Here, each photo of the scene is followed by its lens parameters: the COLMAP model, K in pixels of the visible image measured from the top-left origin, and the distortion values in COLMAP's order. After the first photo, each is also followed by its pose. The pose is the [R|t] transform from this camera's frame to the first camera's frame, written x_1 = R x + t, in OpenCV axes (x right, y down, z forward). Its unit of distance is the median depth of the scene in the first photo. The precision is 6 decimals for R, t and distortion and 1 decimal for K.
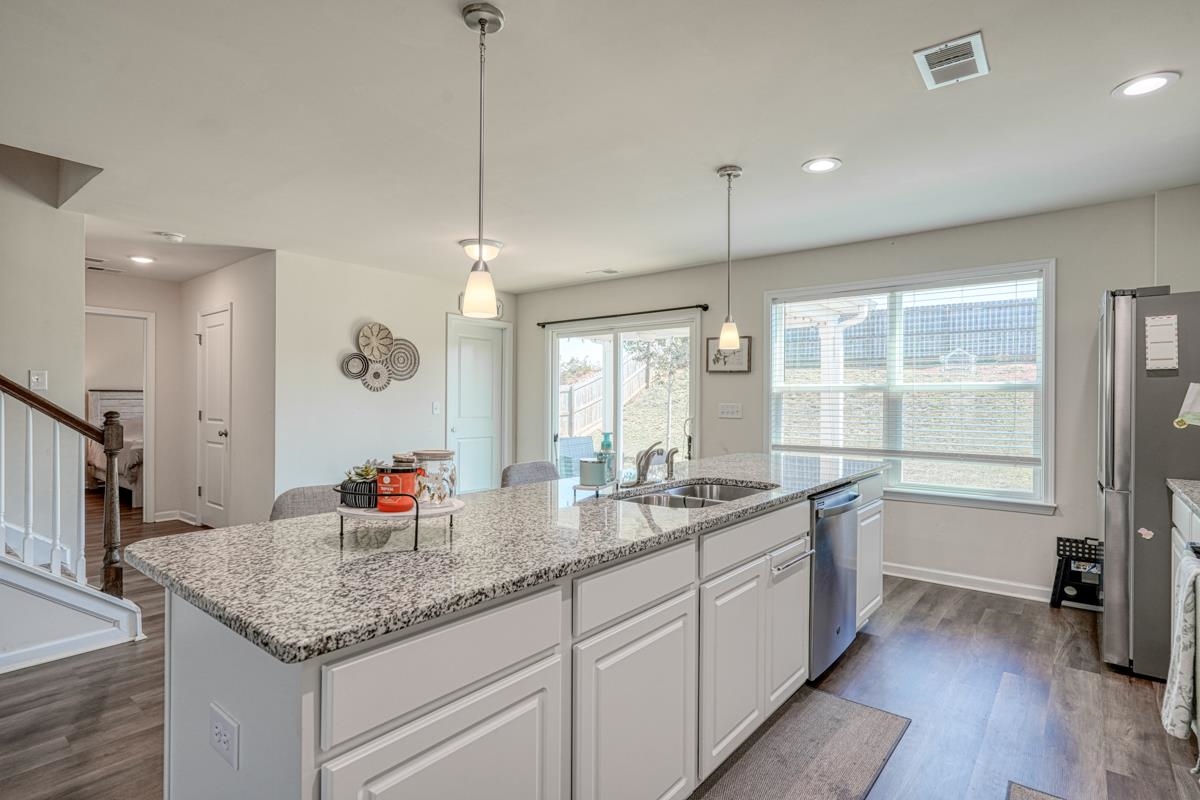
lens RADIAL K [[598.0, 0, 600.0], [0, 598.0, 400.0], [0, 0, 1]] dist [-0.007011, -0.000995]
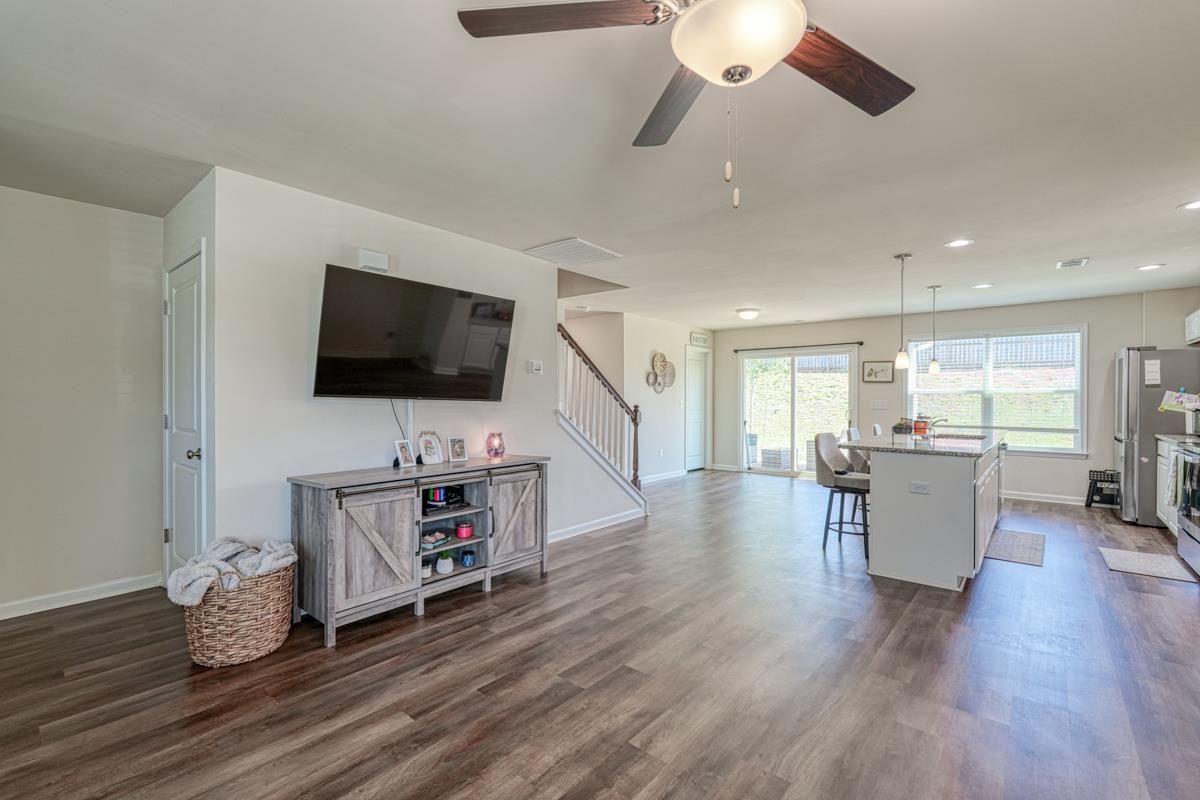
lens RADIAL K [[523.7, 0, 600.0], [0, 523.7, 400.0], [0, 0, 1]] dist [-0.002722, 0.000708]
pose [[0.999871, -0.001749, -0.015996, -0.641054], [0.001814, 0.999990, 0.004100, -0.003423], [0.015989, -0.004129, 0.999864, -0.580475]]
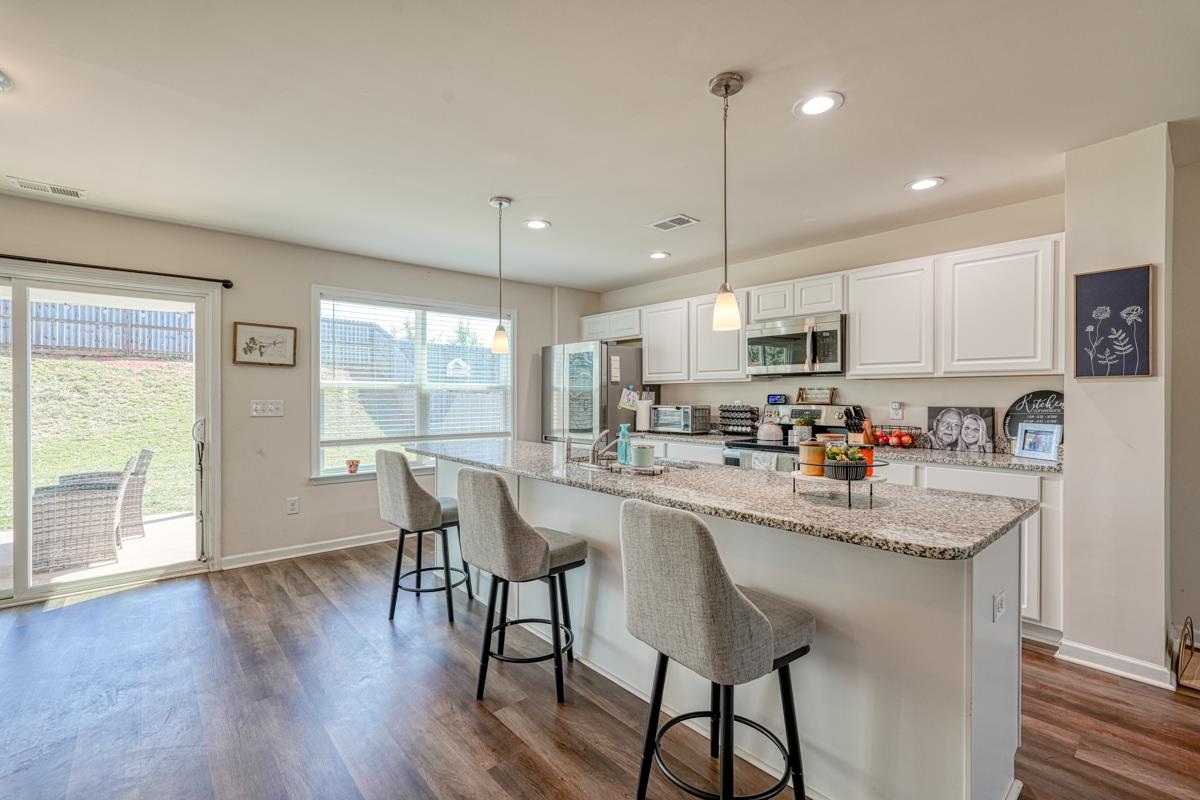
lens RADIAL K [[523.7, 0, 600.0], [0, 523.7, 400.0], [0, 0, 1]] dist [-0.002722, 0.000708]
pose [[0.172674, -0.009138, 0.984937, -0.536672], [-0.000572, 0.999956, 0.009378, -0.002144], [-0.984979, -0.002182, 0.172661, 0.441308]]
